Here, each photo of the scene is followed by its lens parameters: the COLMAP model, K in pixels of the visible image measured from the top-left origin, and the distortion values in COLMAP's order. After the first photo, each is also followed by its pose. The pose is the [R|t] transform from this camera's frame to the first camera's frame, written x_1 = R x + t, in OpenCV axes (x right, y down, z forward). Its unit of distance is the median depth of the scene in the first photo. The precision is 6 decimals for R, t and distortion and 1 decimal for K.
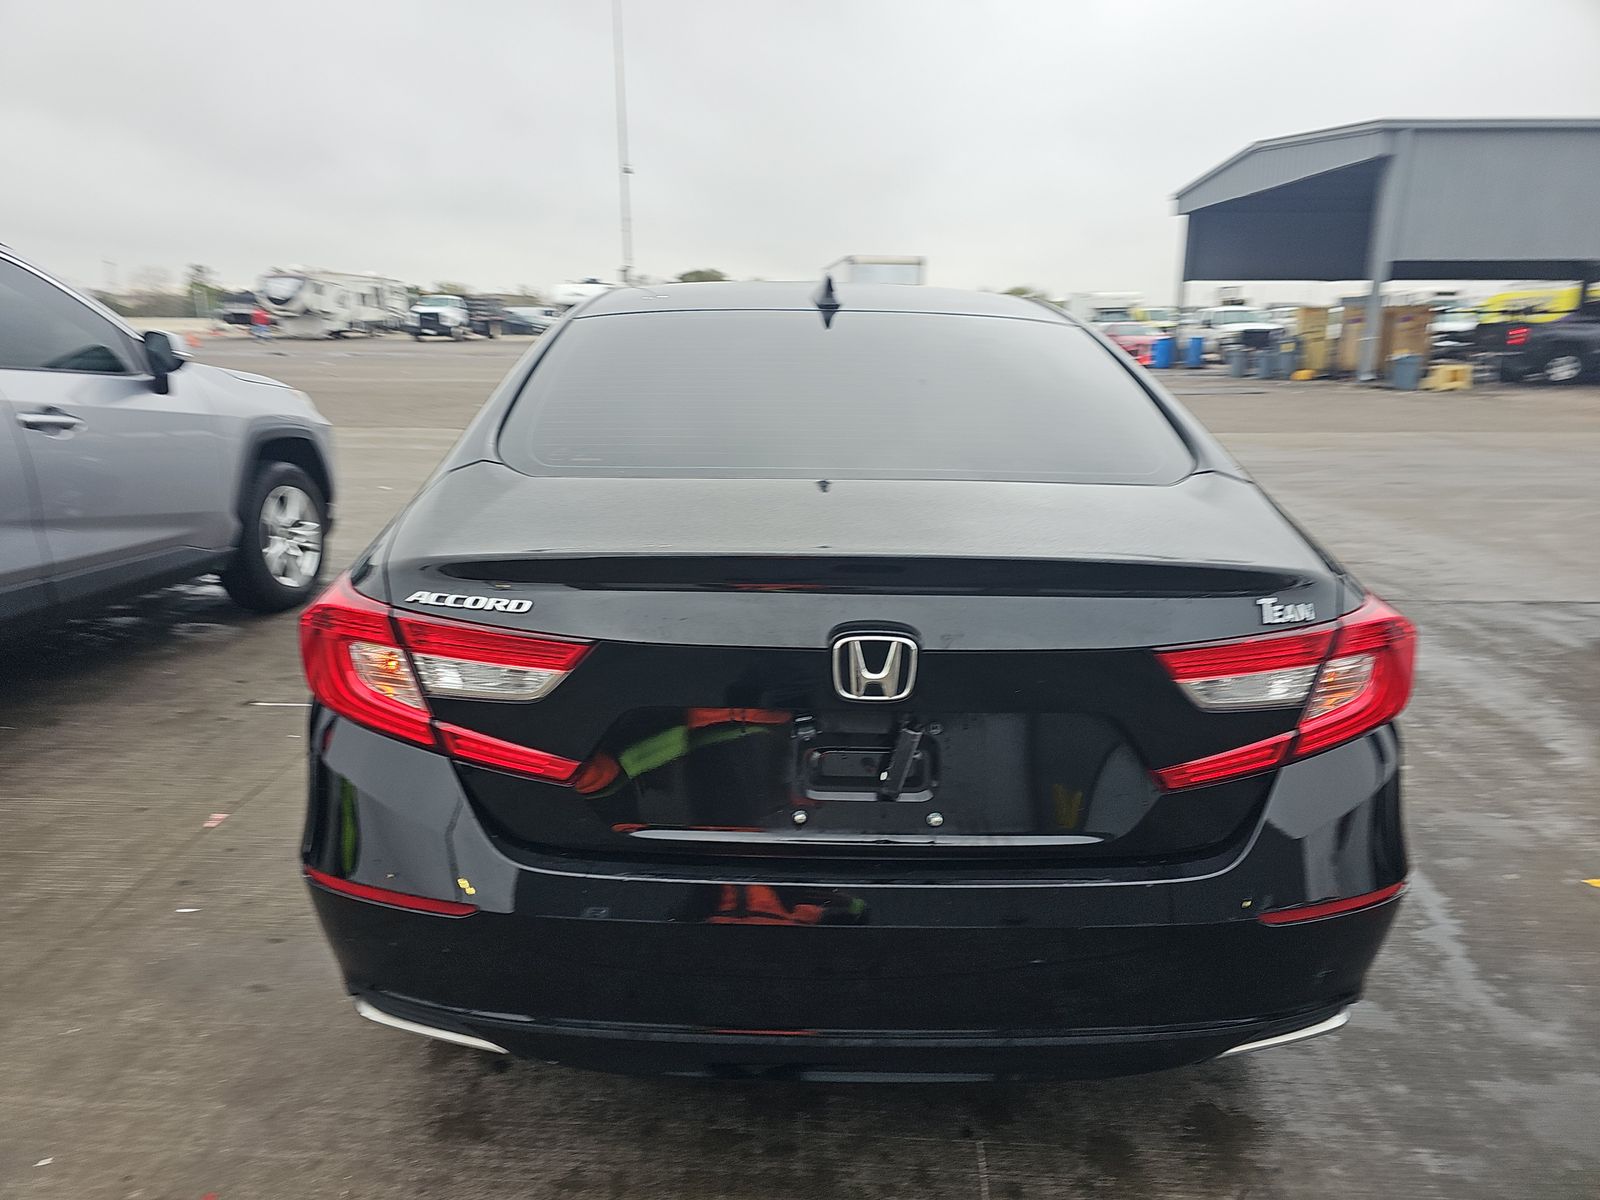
lens RADIAL K [[1062.9, 0, 778.5], [0, 1062.9, 589.4], [0, 0, 1]] dist [0.038348, -0.030211]
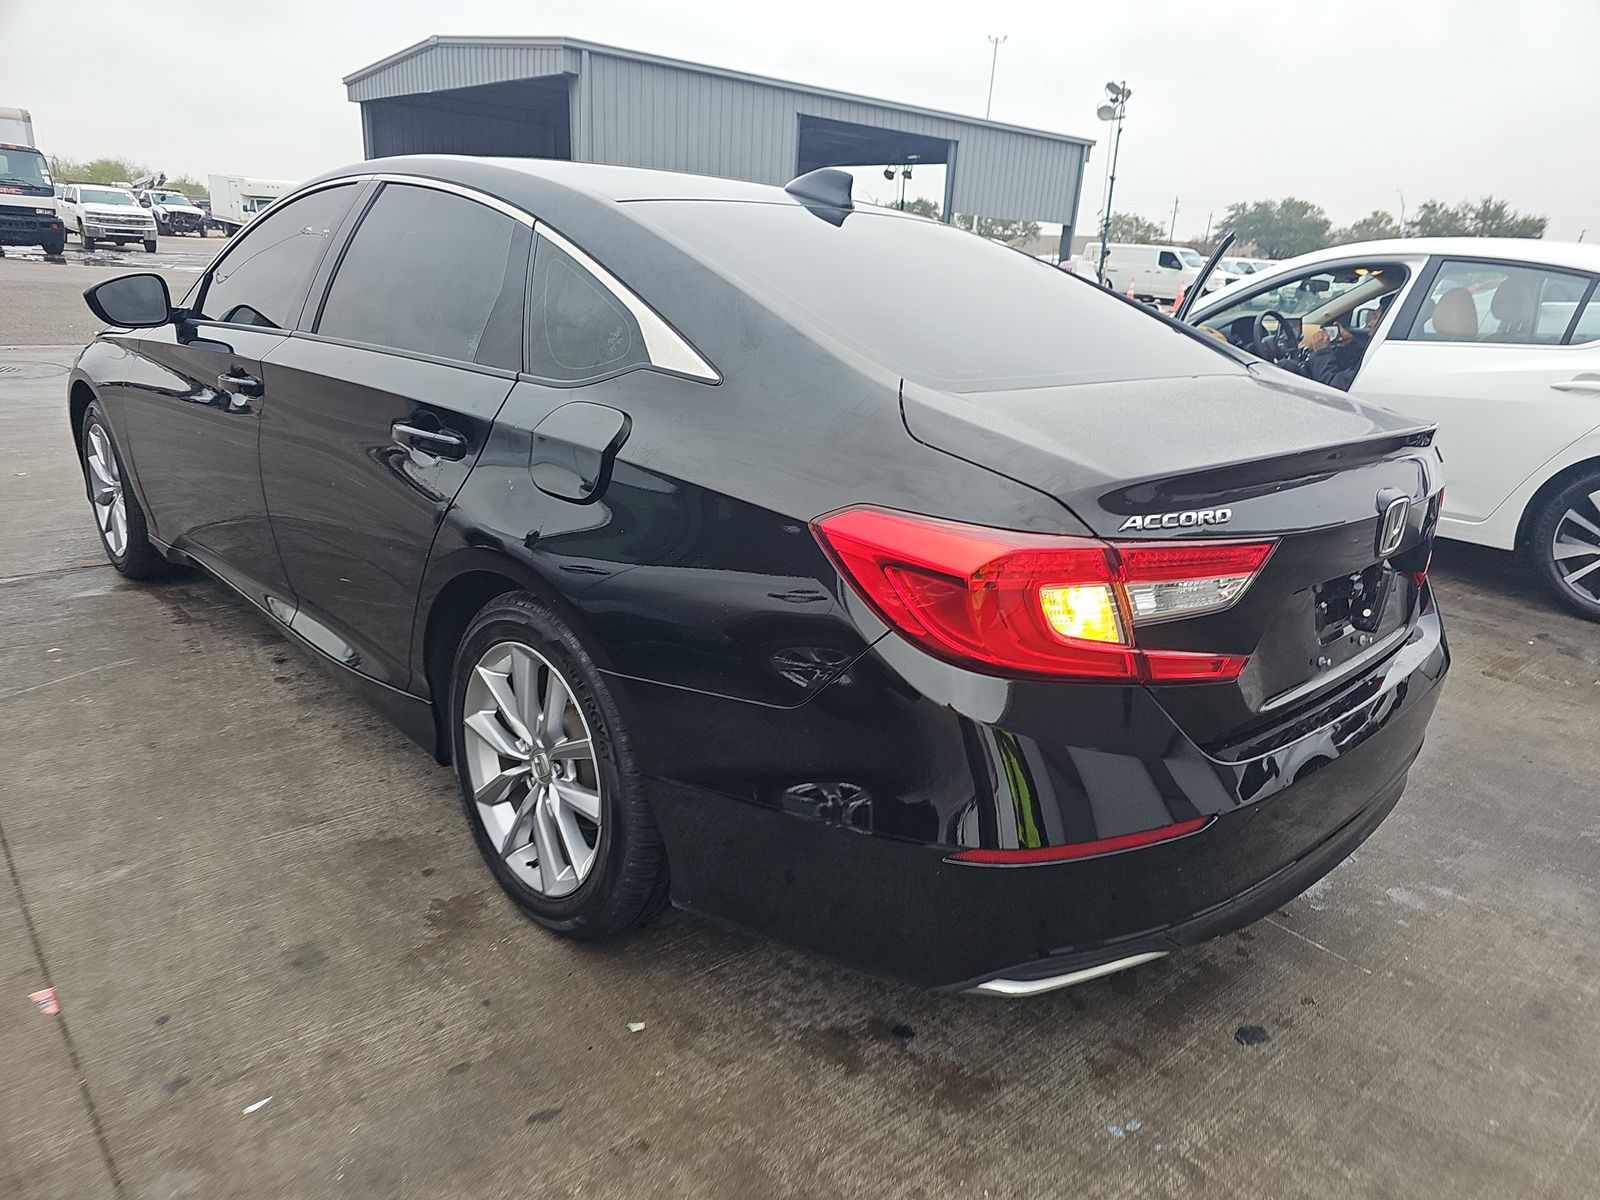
lens RADIAL K [[1062.9, 0, 806.2], [0, 1062.9, 600.7], [0, 0, 1]] dist [0.038348, -0.030211]
pose [[0.716721, -0.186480, 0.671964, -0.959939], [0.120656, 0.982211, 0.143886, -0.076701], [-0.686843, -0.022050, 0.726471, 0.423049]]
